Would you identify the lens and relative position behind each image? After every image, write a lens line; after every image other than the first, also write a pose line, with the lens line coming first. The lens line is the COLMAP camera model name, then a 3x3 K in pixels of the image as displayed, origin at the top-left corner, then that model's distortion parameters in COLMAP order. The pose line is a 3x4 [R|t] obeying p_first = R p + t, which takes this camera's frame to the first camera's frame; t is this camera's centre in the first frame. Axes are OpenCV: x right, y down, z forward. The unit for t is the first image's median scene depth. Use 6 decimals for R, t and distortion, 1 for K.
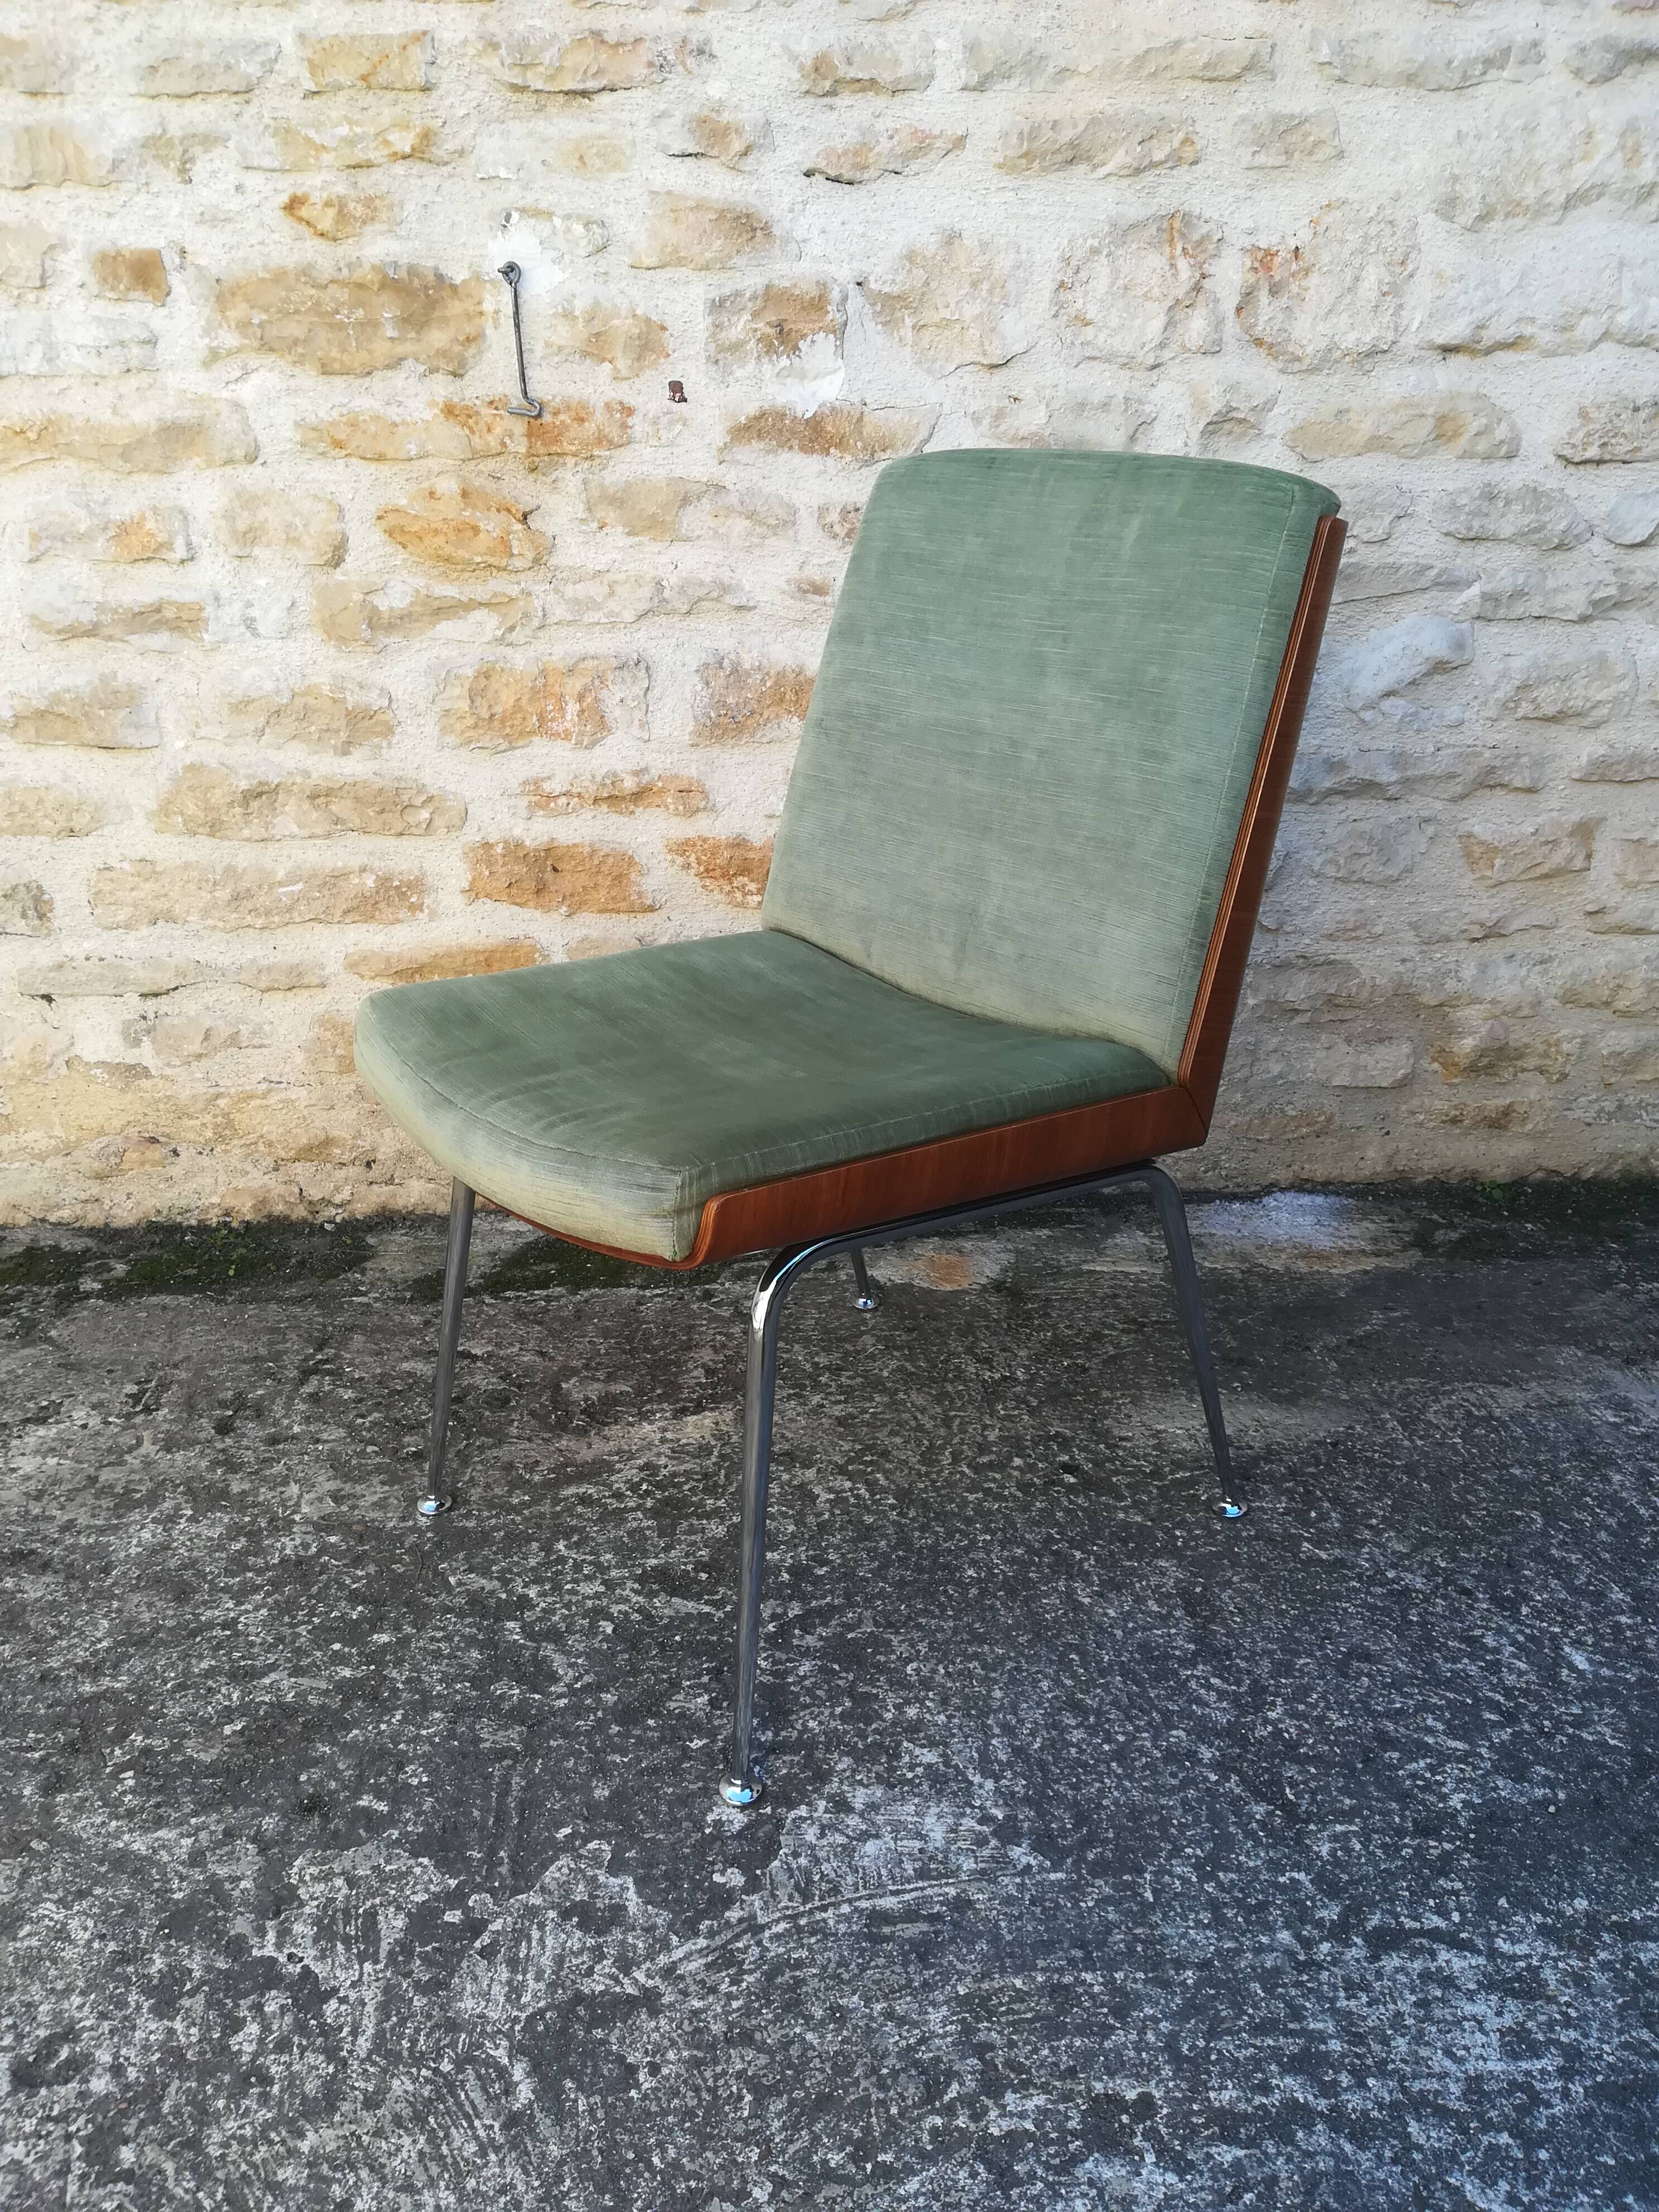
lens RADIAL K [[1715.6, 0, 813.9], [0, 1715.6, 1109.2], [0, 0, 1]] dist [0.065042, -0.084641]
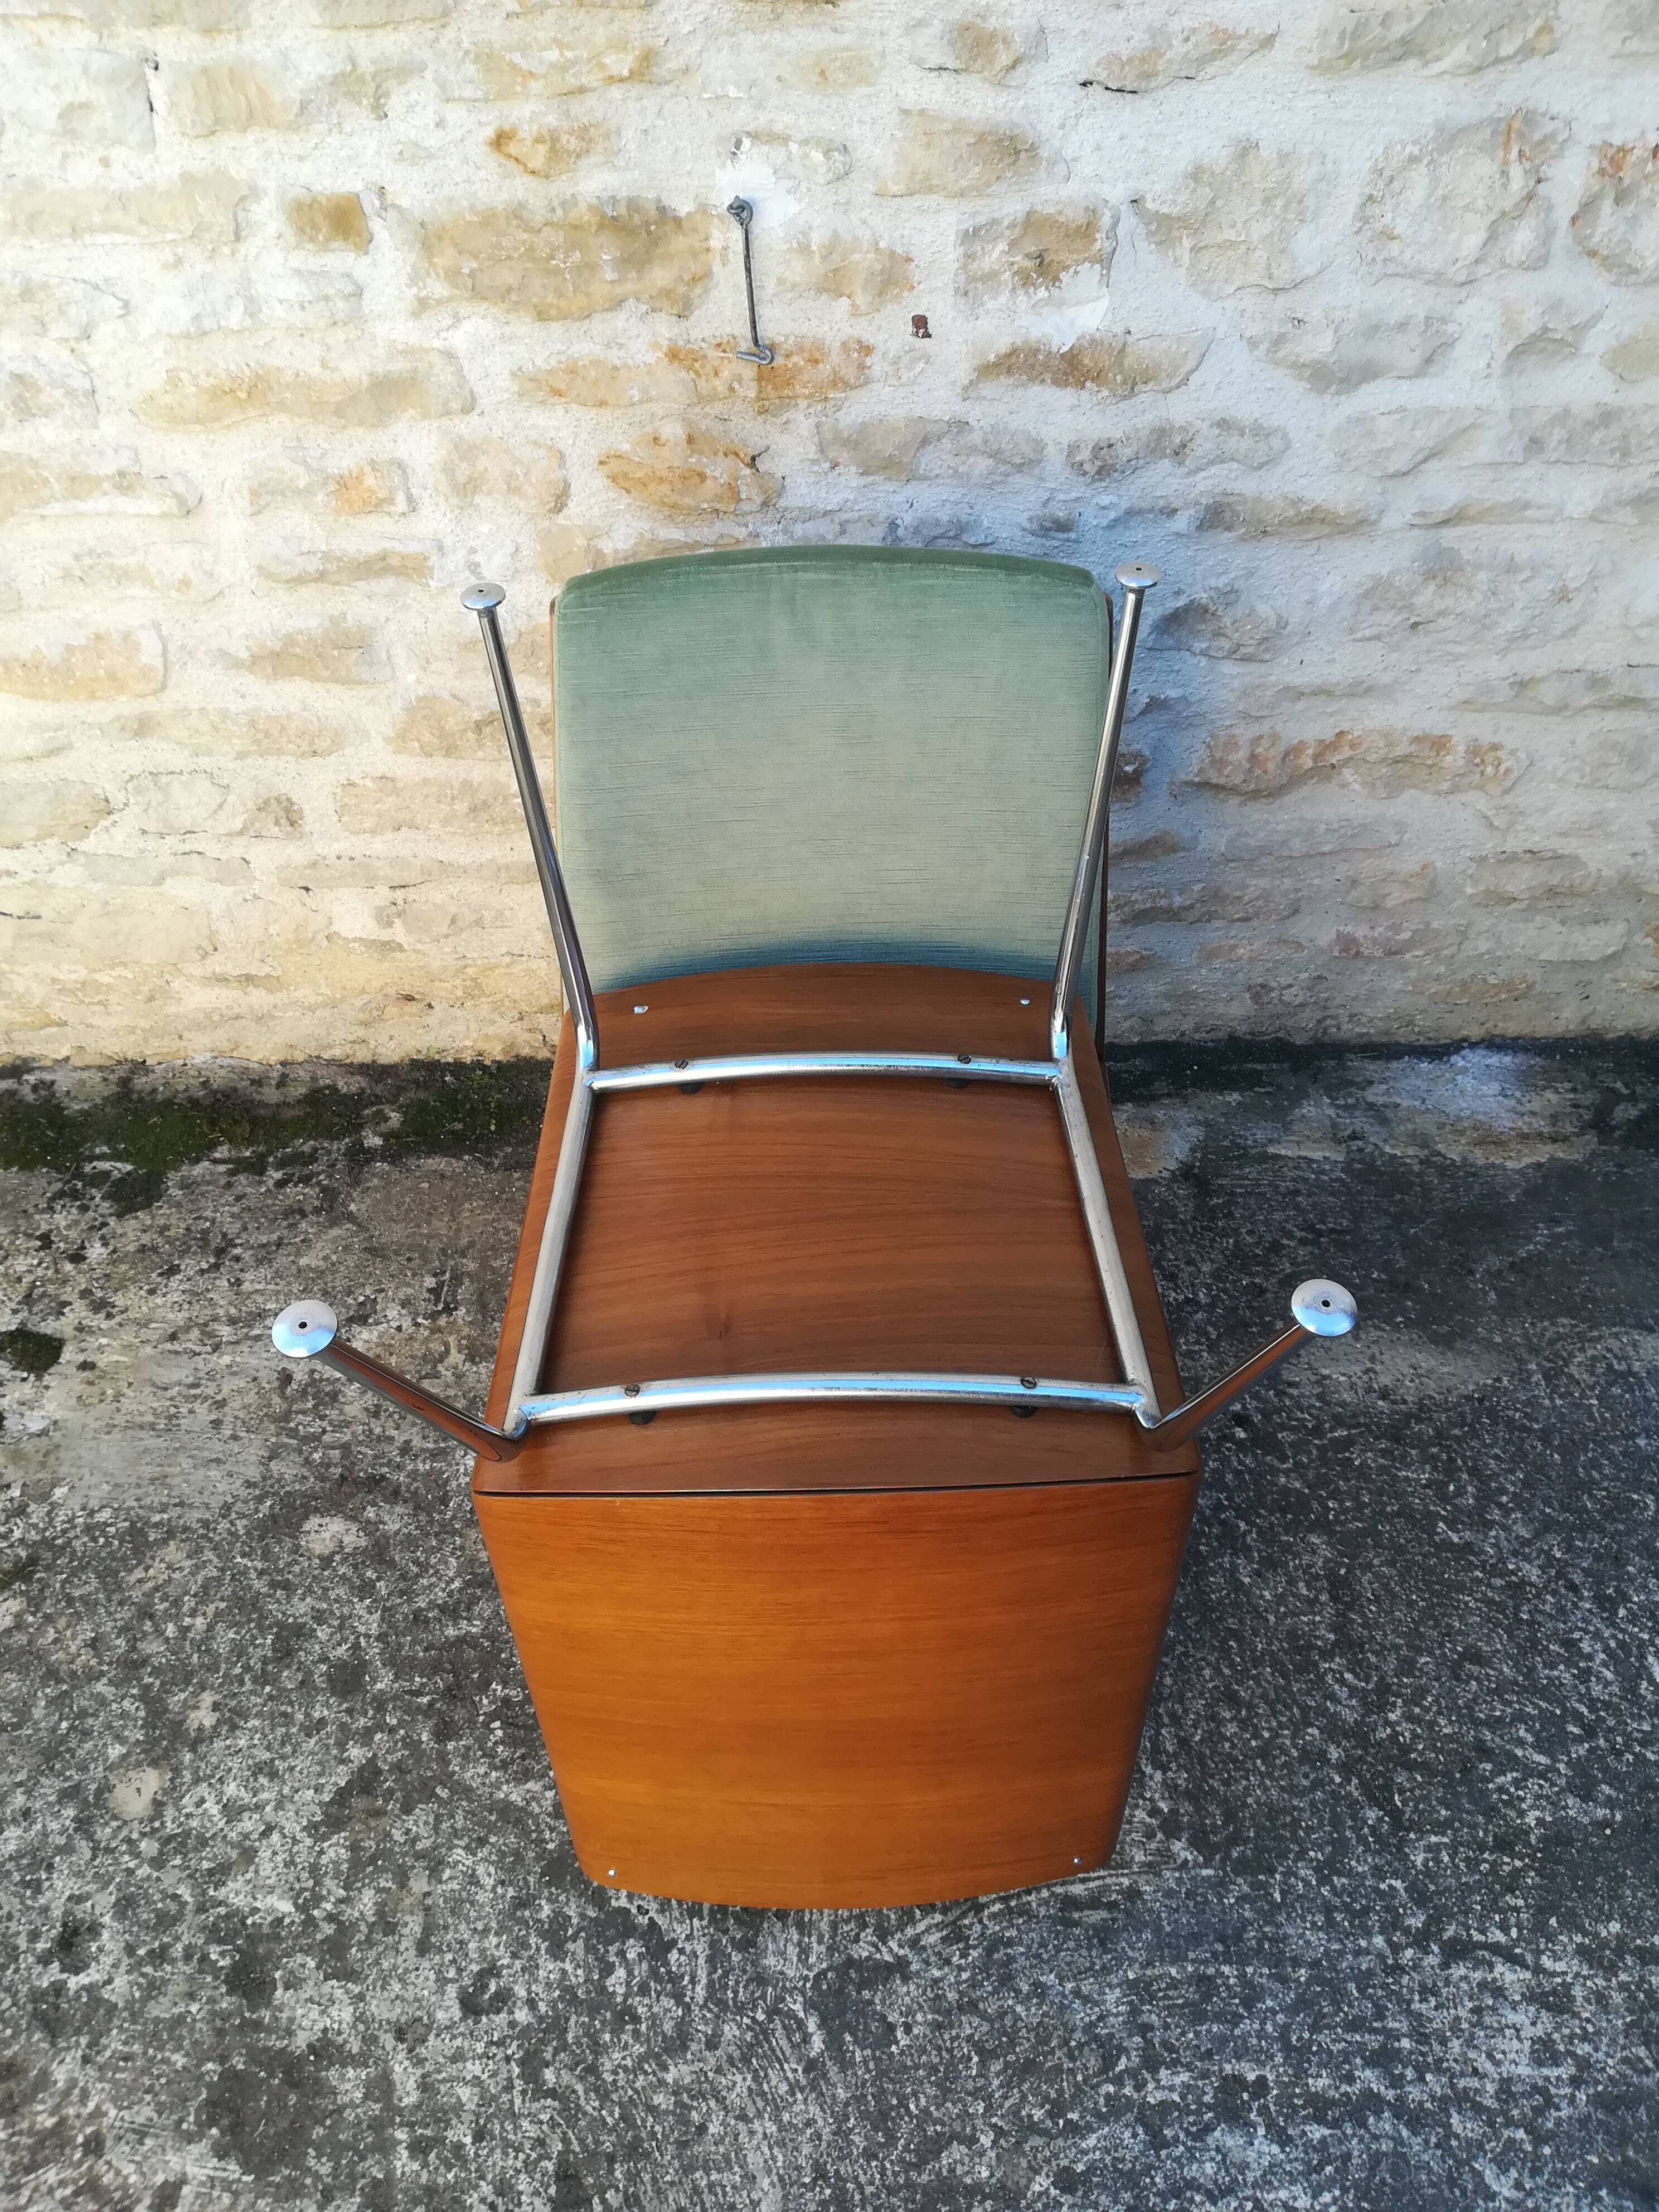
lens RADIAL K [[1721.3, 0, 814.6], [0, 1721.3, 1113.5], [0, 0, 1]] dist [0.053892, -0.073201]
pose [[0.996592, 0.036407, -0.074023, -0.077245], [-0.004042, 0.917814, 0.396989, -0.586965], [0.082393, -0.395337, 0.914833, 0.001333]]
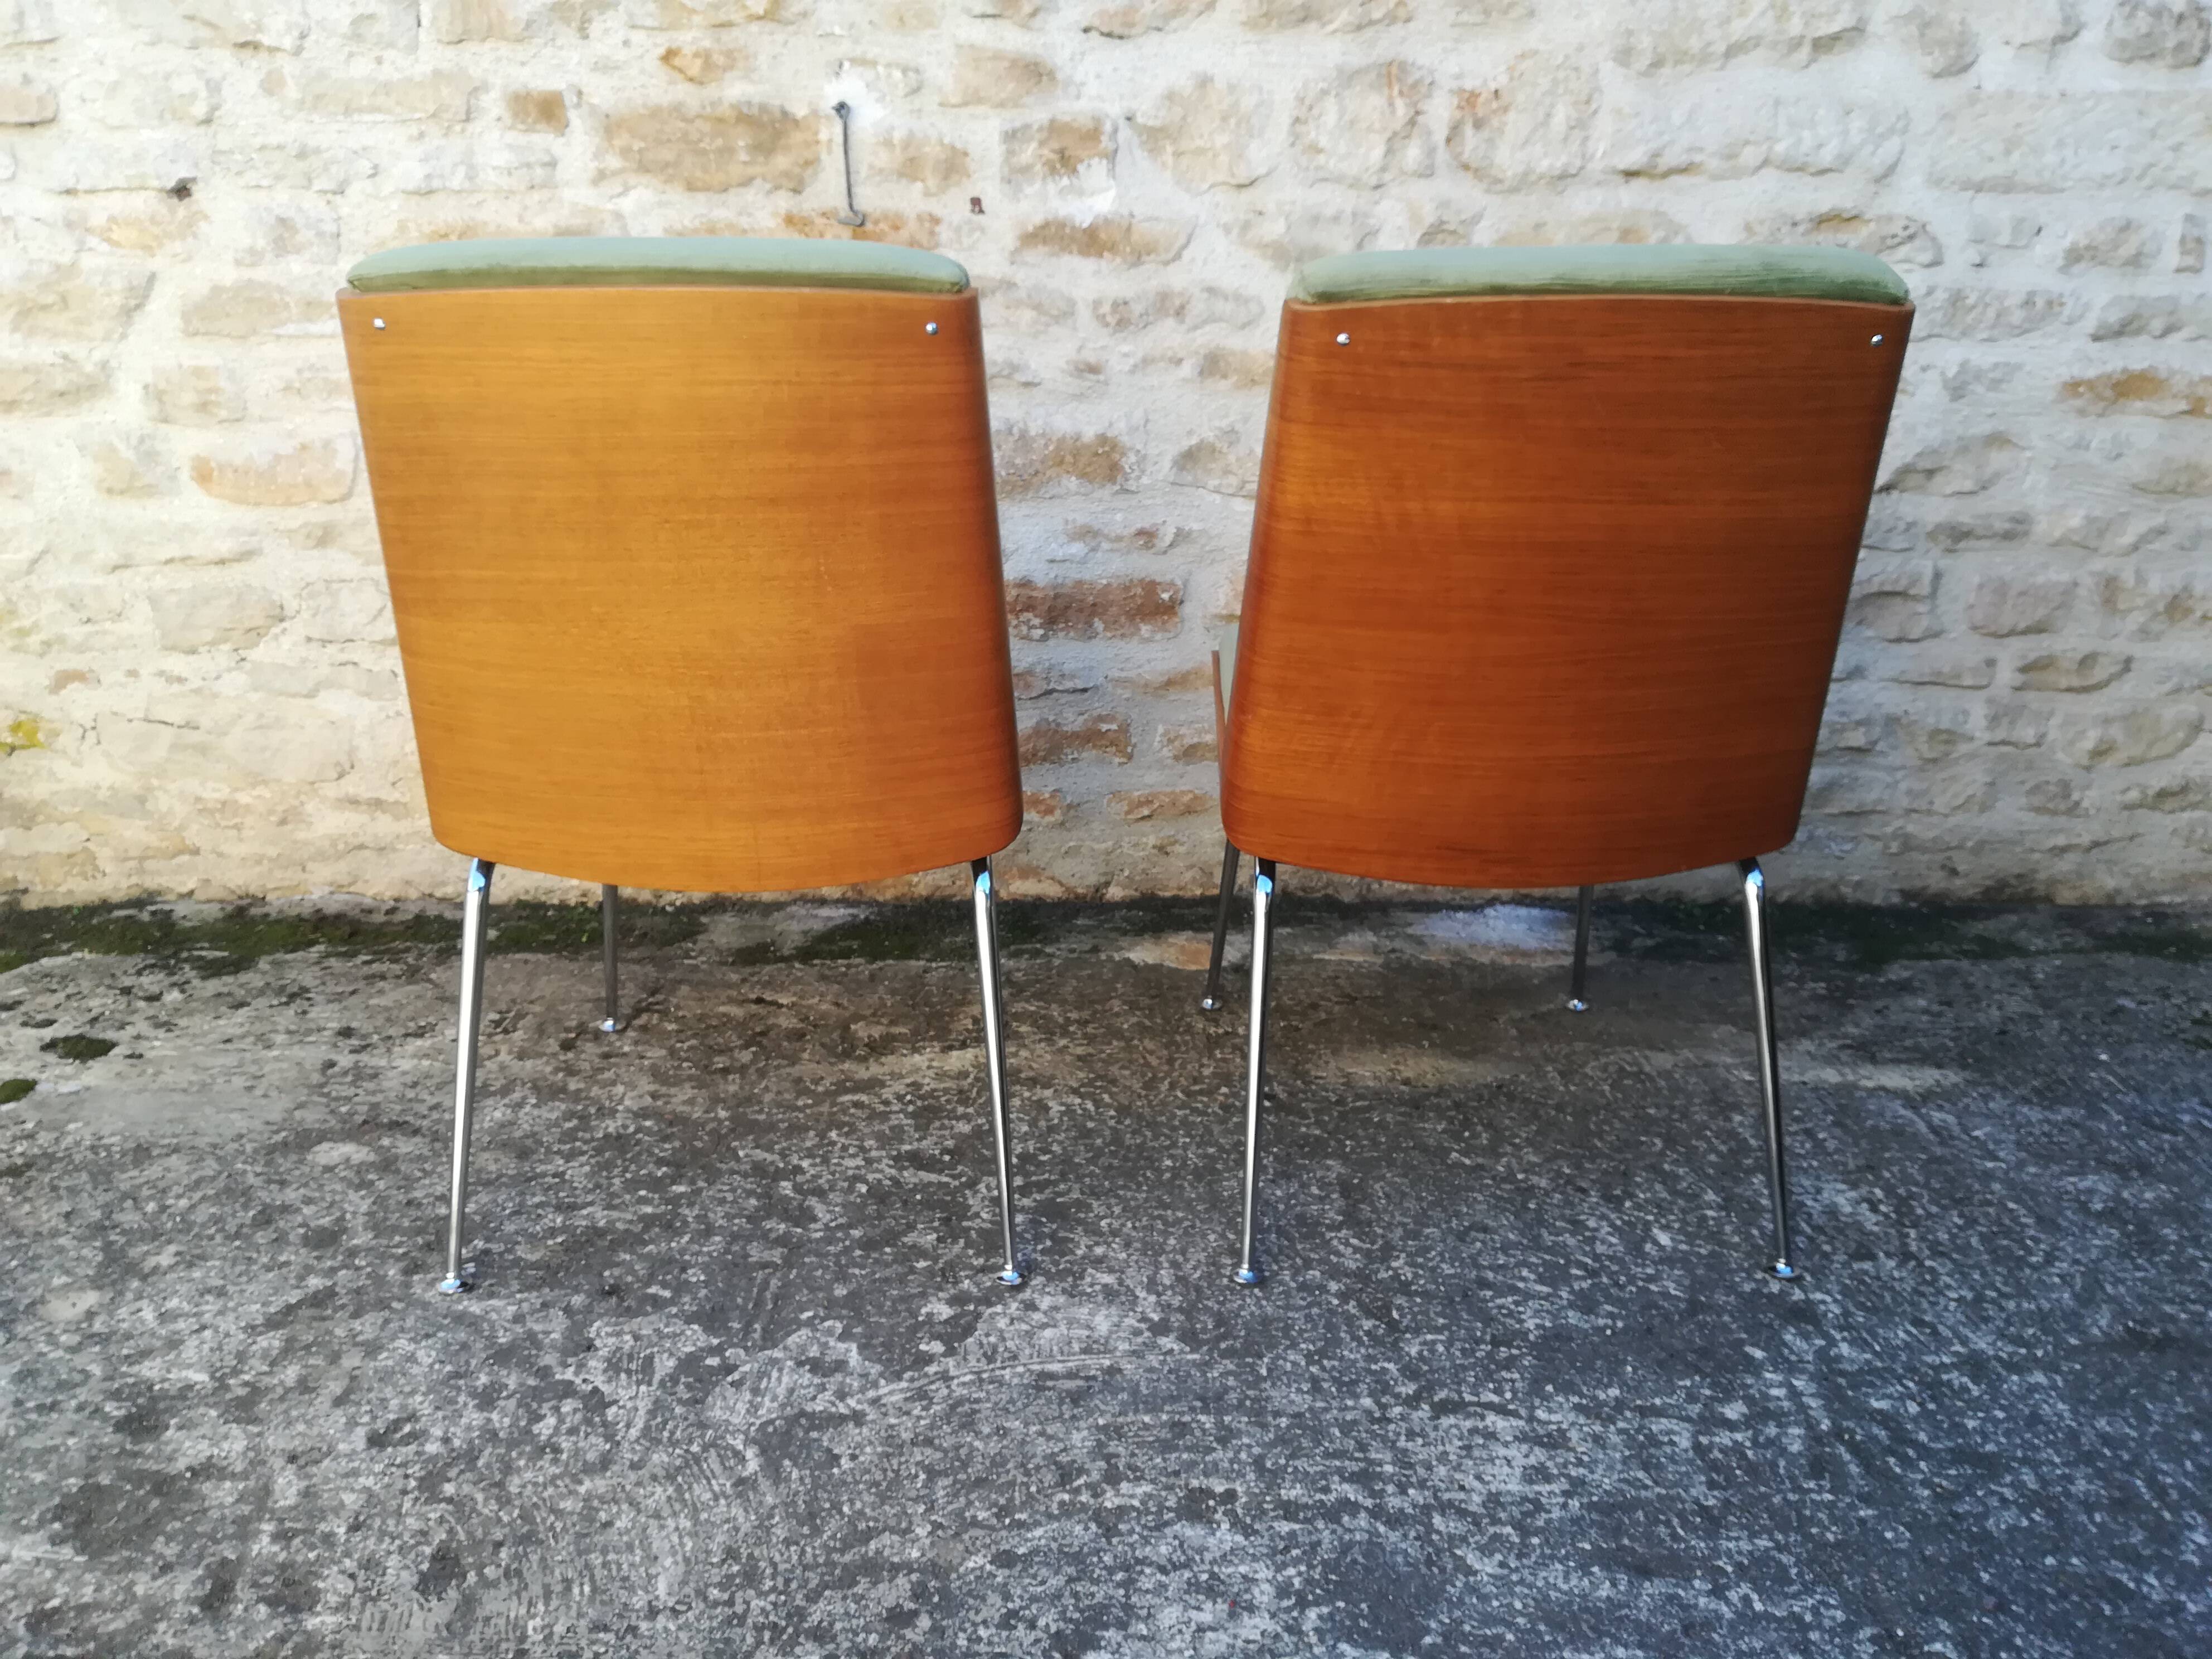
lens RADIAL K [[1725.1, 0, 1107.2], [0, 1725.1, 842.8], [0, 0, 1]] dist [0.065955, -0.097122]
pose [[0.998092, 0.024601, -0.056633, 0.136266], [-0.027789, 0.998032, -0.056215, 0.140608], [0.055139, 0.057681, 0.996811, -0.263360]]
